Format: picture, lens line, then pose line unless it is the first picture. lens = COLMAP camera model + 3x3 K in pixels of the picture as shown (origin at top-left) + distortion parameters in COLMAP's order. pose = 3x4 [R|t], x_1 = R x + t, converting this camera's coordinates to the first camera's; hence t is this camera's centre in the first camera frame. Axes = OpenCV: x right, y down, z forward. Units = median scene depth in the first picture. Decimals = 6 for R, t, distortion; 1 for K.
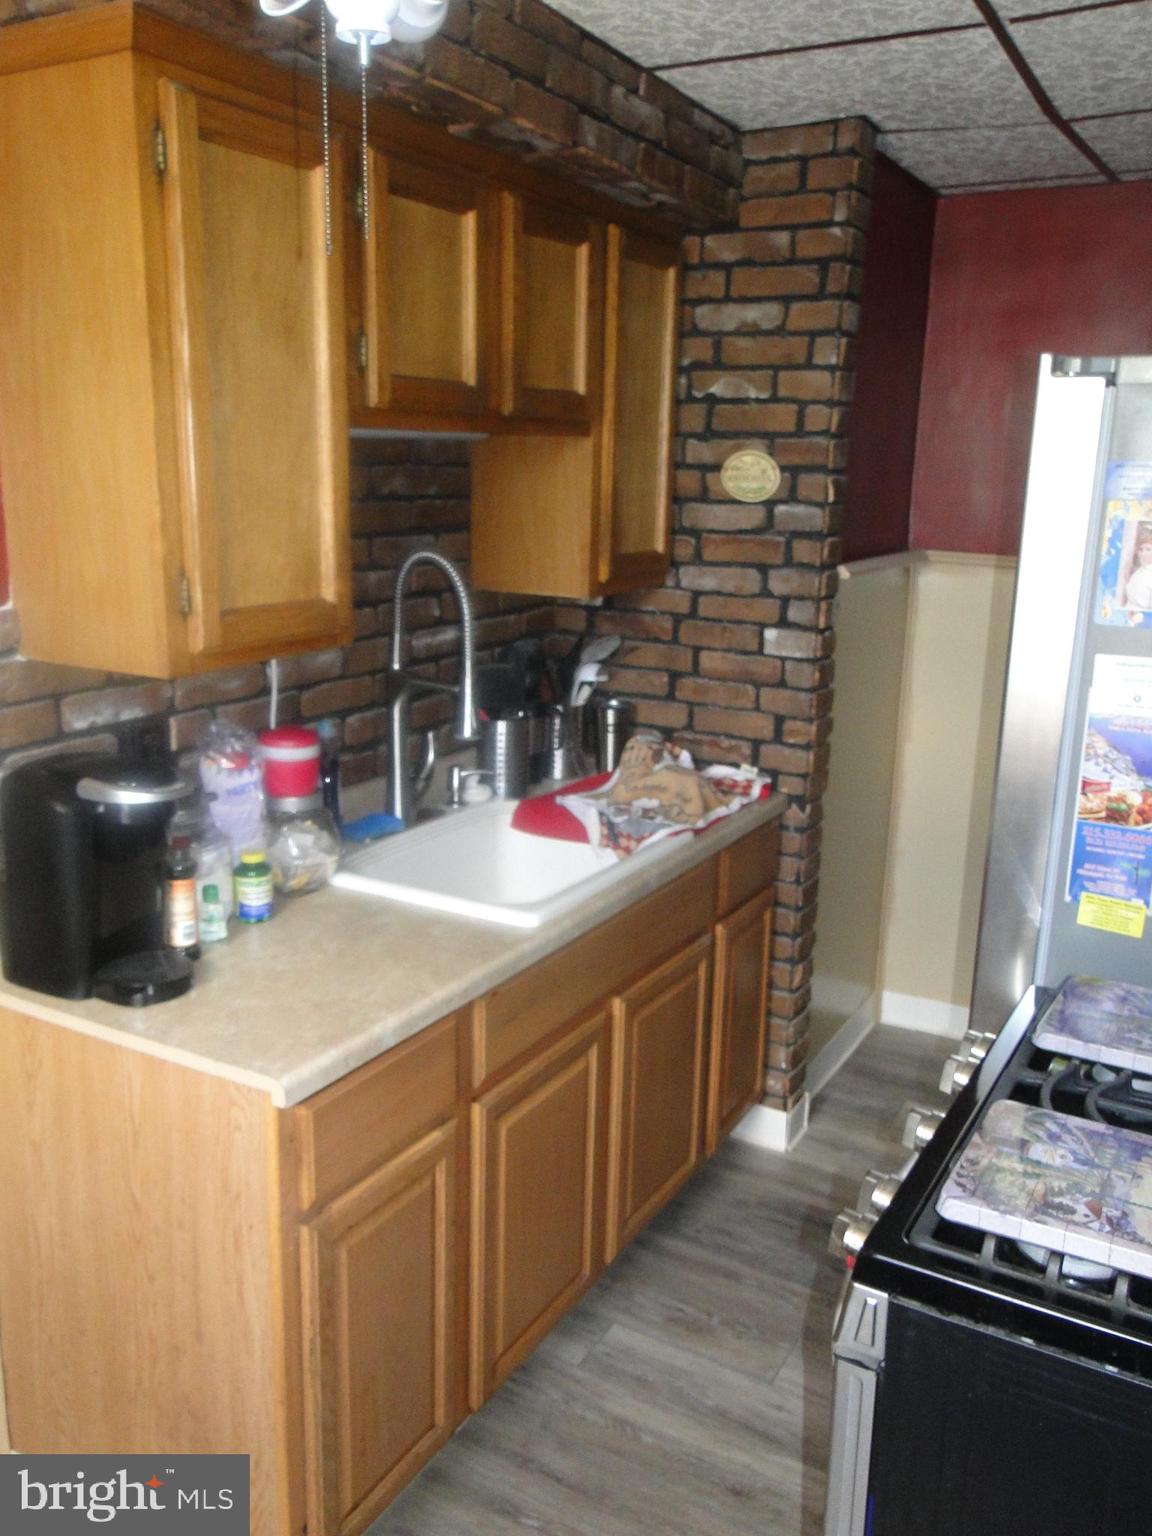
lens RADIAL K [[1275.1, 0, 581.0], [0, 1275.1, 768.2], [0, 0, 1]] dist [0.002583, 0.002281]
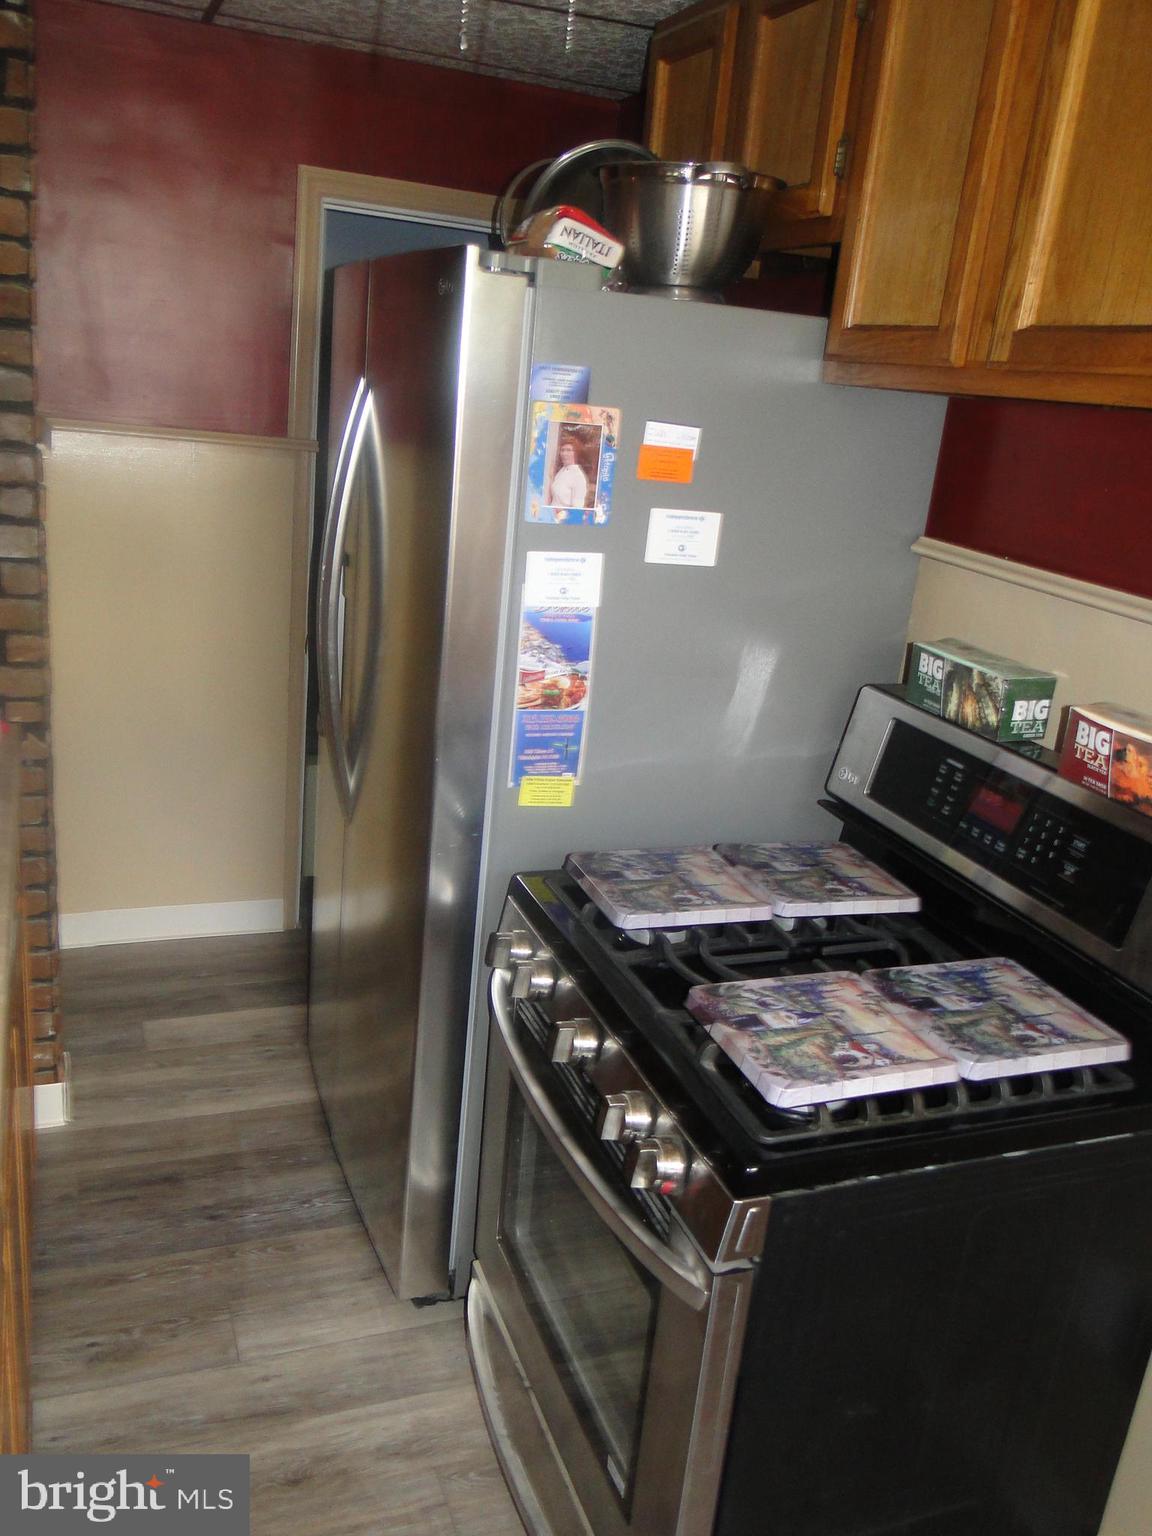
lens RADIAL K [[1275.1, 0, 578.8], [0, 1275.1, 768.4], [0, 0, 1]] dist [0.002583, 0.002281]
pose [[0.627641, -0.200966, 0.752116, -0.383754], [0.104993, 0.979131, 0.174008, -0.091203], [-0.771390, -0.030247, 0.635643, 0.296480]]
